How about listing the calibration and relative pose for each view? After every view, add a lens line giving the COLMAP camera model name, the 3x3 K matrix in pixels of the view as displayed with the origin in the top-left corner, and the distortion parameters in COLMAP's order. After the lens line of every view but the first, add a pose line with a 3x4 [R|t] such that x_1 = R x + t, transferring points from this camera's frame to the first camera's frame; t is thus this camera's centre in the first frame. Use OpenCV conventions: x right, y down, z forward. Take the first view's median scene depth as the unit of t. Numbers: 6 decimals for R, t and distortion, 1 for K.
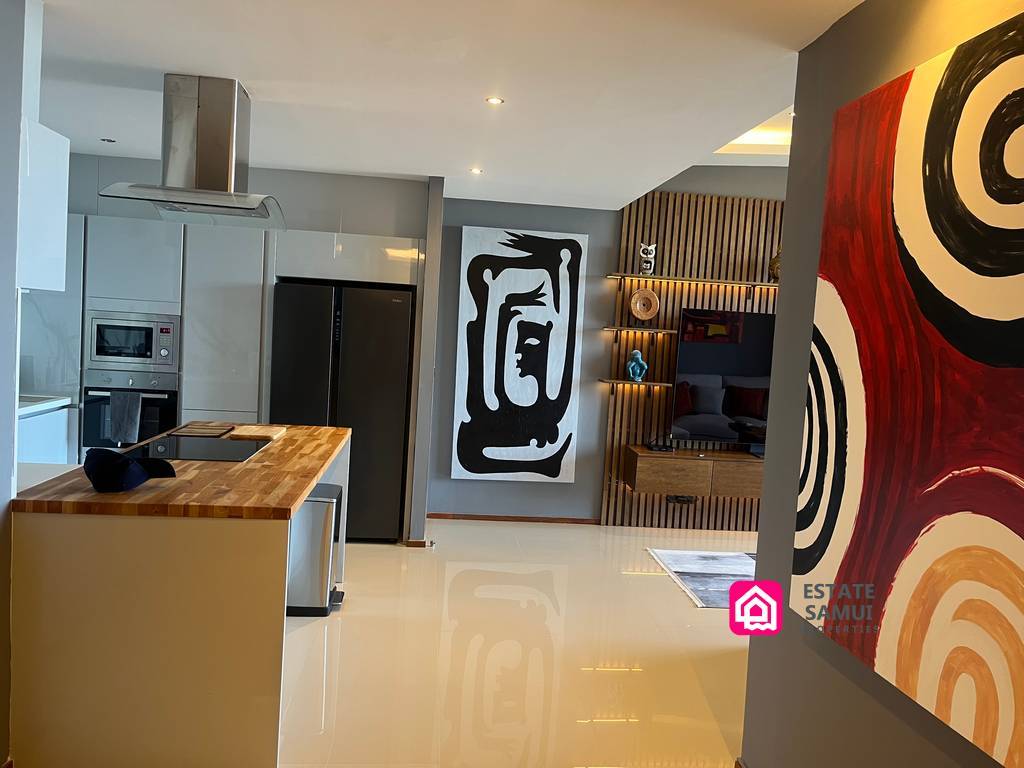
lens RADIAL K [[775.4, 0, 507.4], [0, 775.4, 387.9], [0, 0, 1]] dist [0.077163, -0.113238]
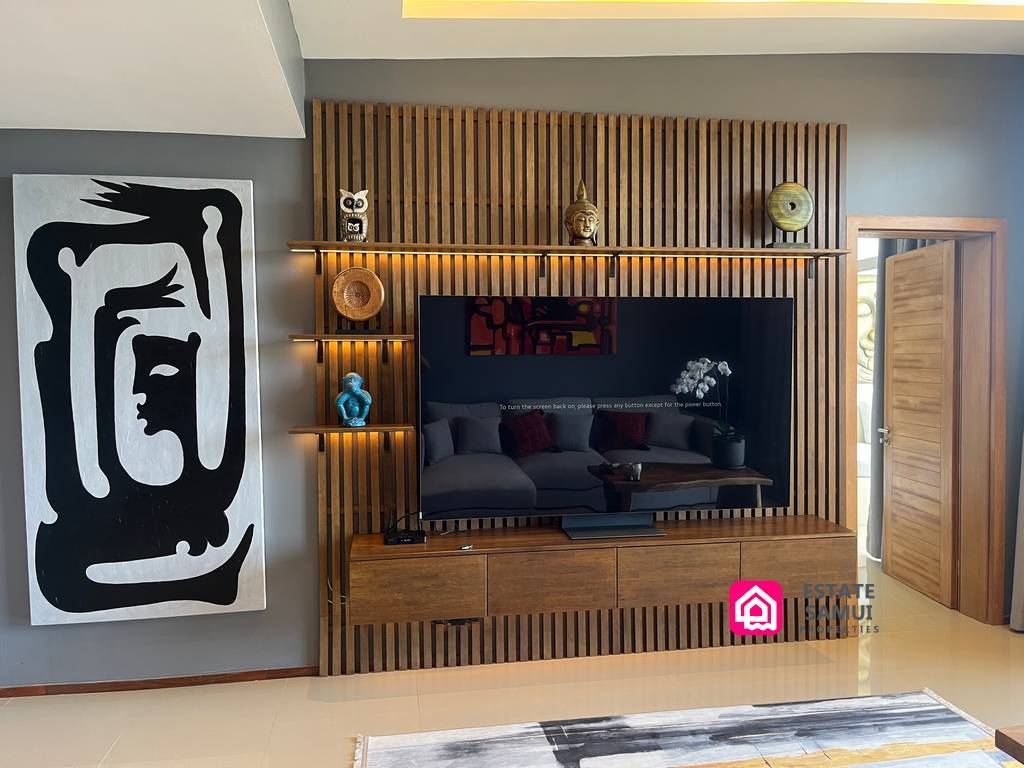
lens RADIAL K [[775.4, 0, 507.4], [0, 775.4, 387.9], [0, 0, 1]] dist [0.077163, -0.113238]
pose [[0.995280, -0.073466, 0.063402, 0.244376], [0.075648, 0.996597, -0.032724, -0.009167], [-0.060782, 0.037366, 0.997451, 0.410574]]
